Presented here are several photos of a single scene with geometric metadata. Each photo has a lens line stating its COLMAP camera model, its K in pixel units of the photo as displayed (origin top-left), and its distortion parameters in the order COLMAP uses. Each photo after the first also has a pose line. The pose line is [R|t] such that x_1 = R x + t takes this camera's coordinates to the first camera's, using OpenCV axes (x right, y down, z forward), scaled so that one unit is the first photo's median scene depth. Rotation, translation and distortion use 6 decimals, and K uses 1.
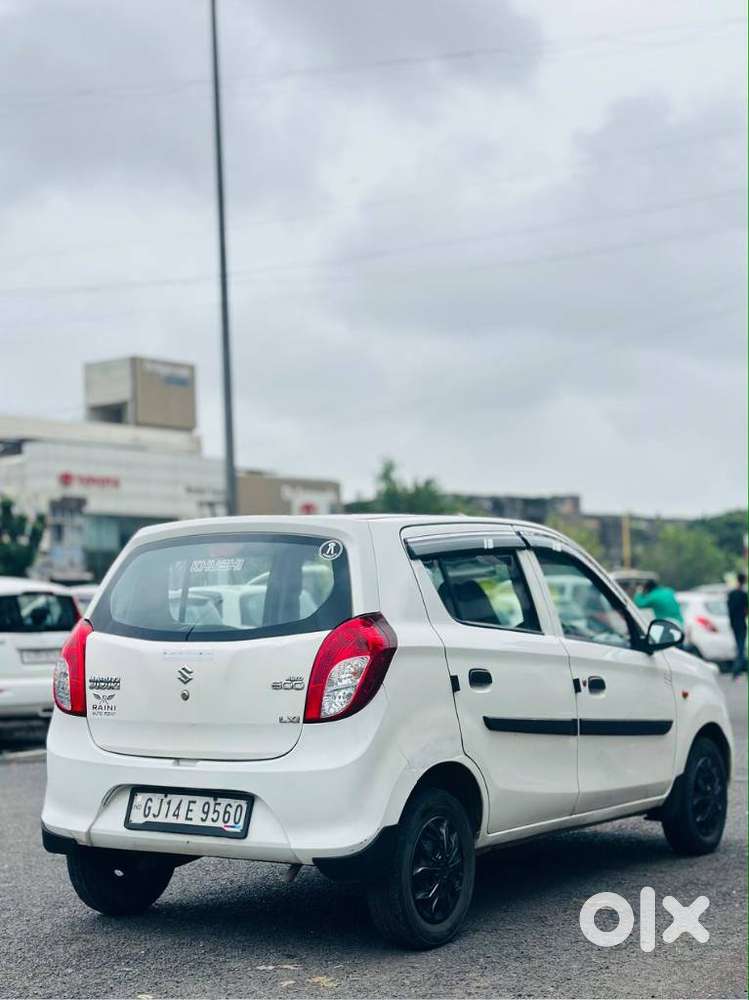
lens RADIAL K [[1811.6, 0, 374.5], [0, 1811.6, 500.0], [0, 0, 1]] dist [-0.020245, -0.065843]
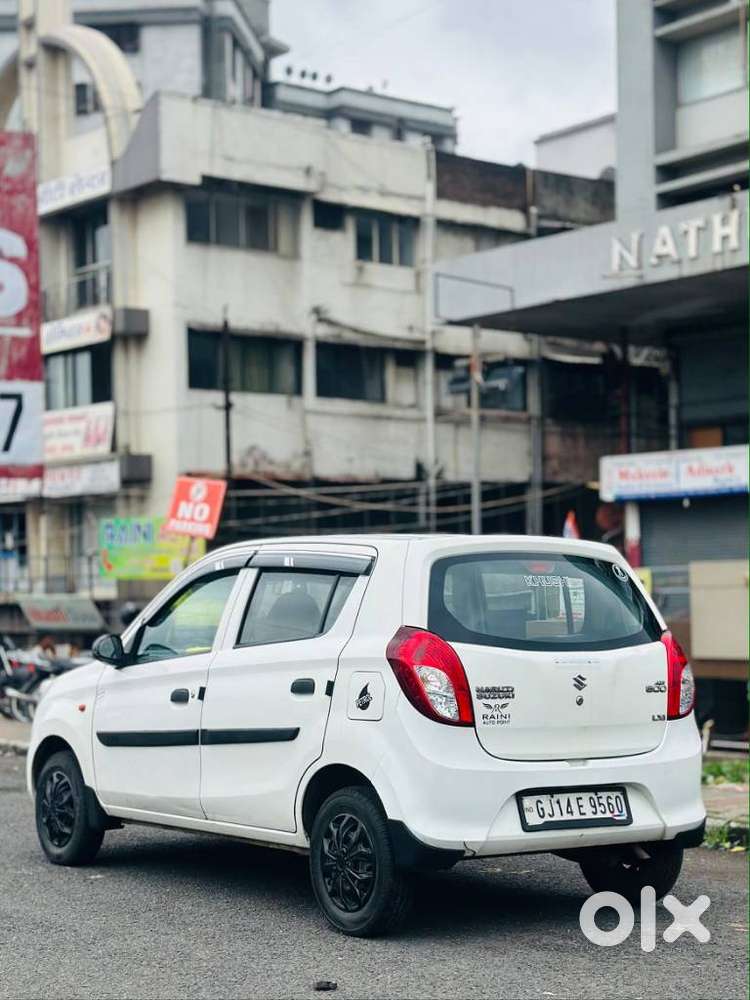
lens RADIAL K [[1811.6, 0, 375.0], [0, 1811.6, 500.0], [0, 0, 1]] dist [-0.020245, -0.065843]
pose [[0.378531, 0.079416, 0.922175, -1.162678], [-0.064052, 0.996171, -0.059497, 0.060368], [-0.923370, -0.036546, 0.382168, 0.701536]]
